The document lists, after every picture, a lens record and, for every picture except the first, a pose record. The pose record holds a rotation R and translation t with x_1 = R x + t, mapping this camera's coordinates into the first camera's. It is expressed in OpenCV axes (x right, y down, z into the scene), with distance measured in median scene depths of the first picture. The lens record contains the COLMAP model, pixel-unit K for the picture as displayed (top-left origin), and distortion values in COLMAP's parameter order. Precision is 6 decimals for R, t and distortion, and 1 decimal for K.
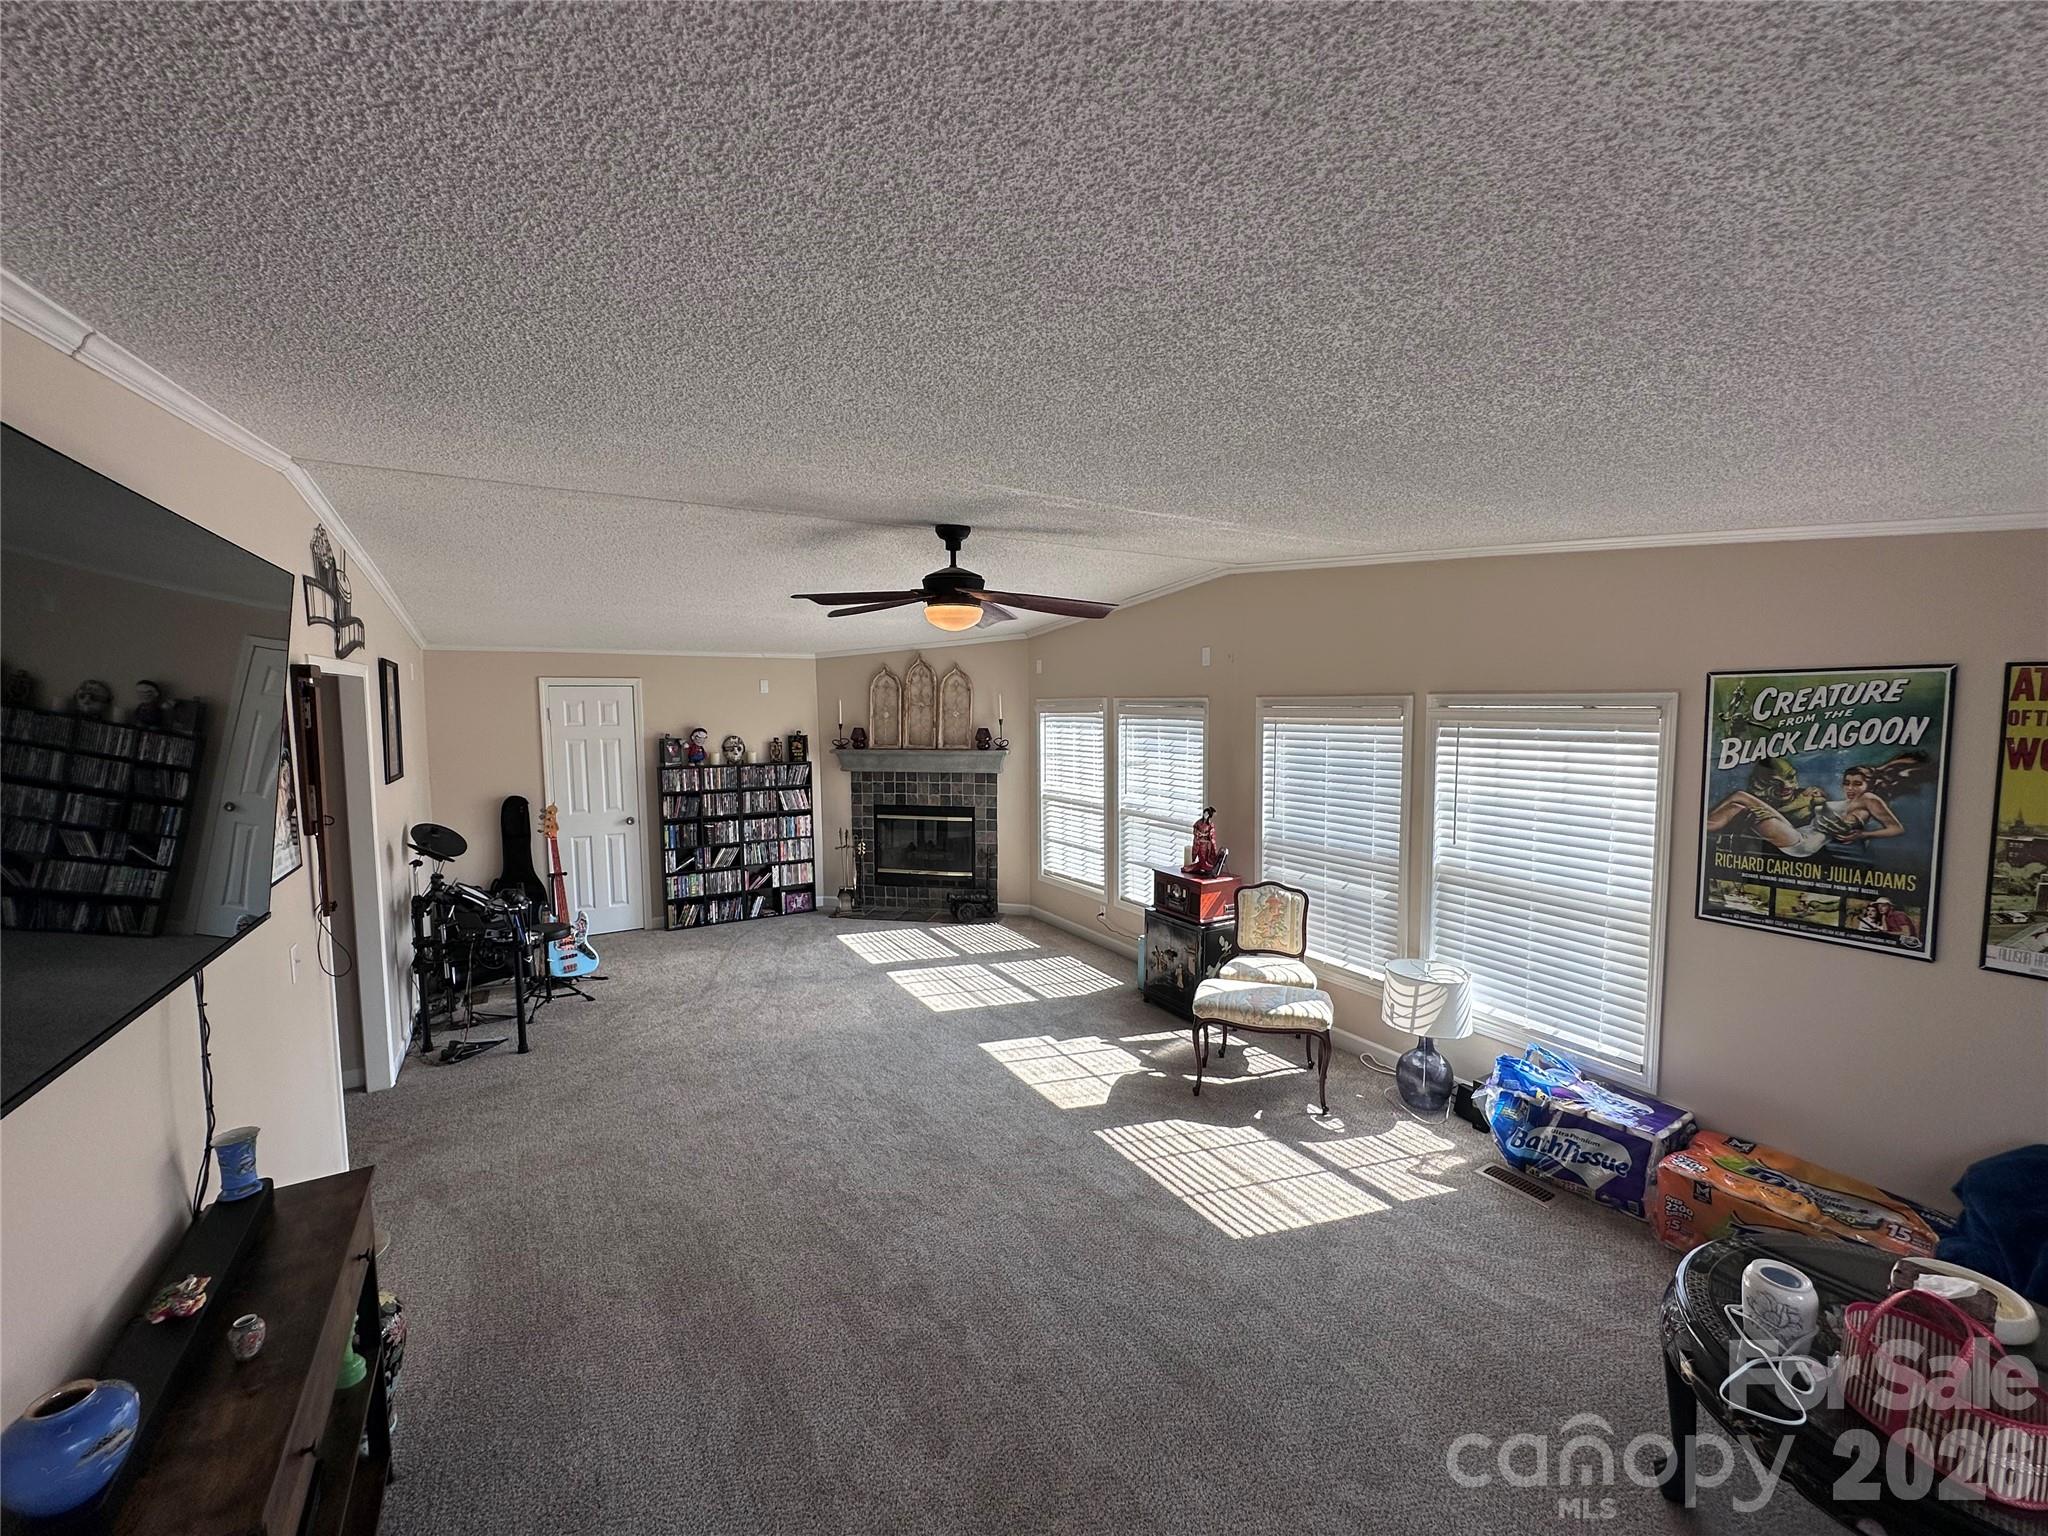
lens RADIAL K [[788.4, 0, 1024.0], [0, 788.4, 768.0], [0, 0, 1]] dist [-0.000259, -0.000057]
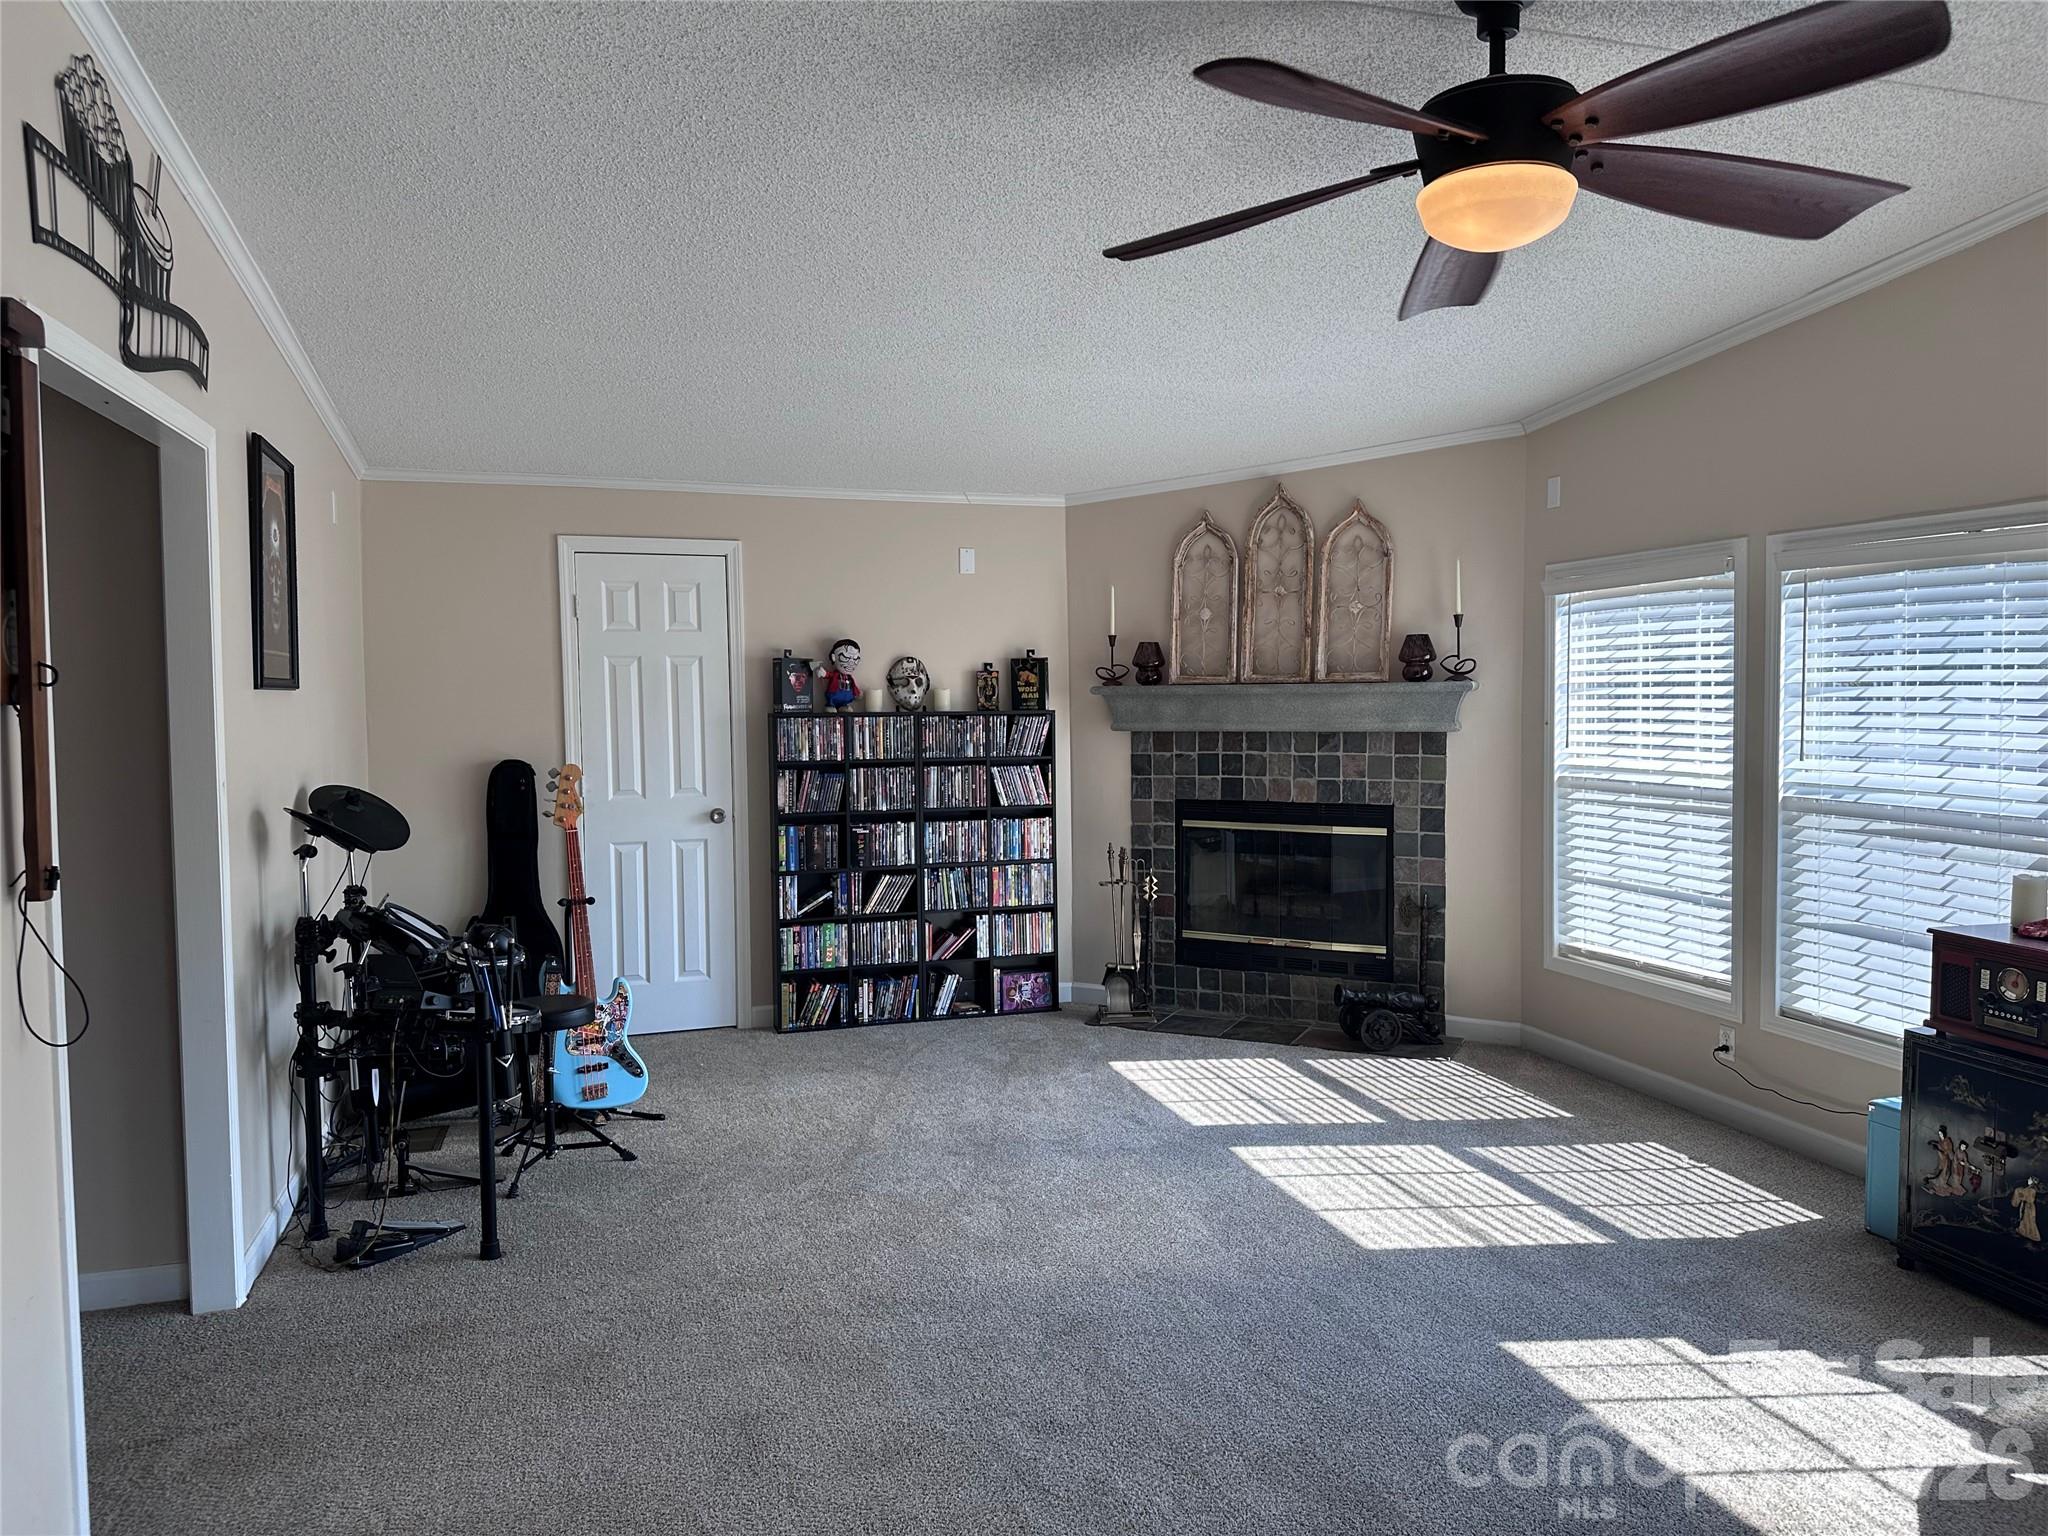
lens RADIAL K [[1407.1, 0, 1063.0], [0, 1407.1, 762.8], [0, 0, 1]] dist [0.153544, -0.252922]
pose [[0.973717, 0.011757, -0.227457, -0.068246], [-0.016431, 0.999691, -0.018665, 0.047063], [0.227167, 0.021912, 0.973609, 0.146999]]
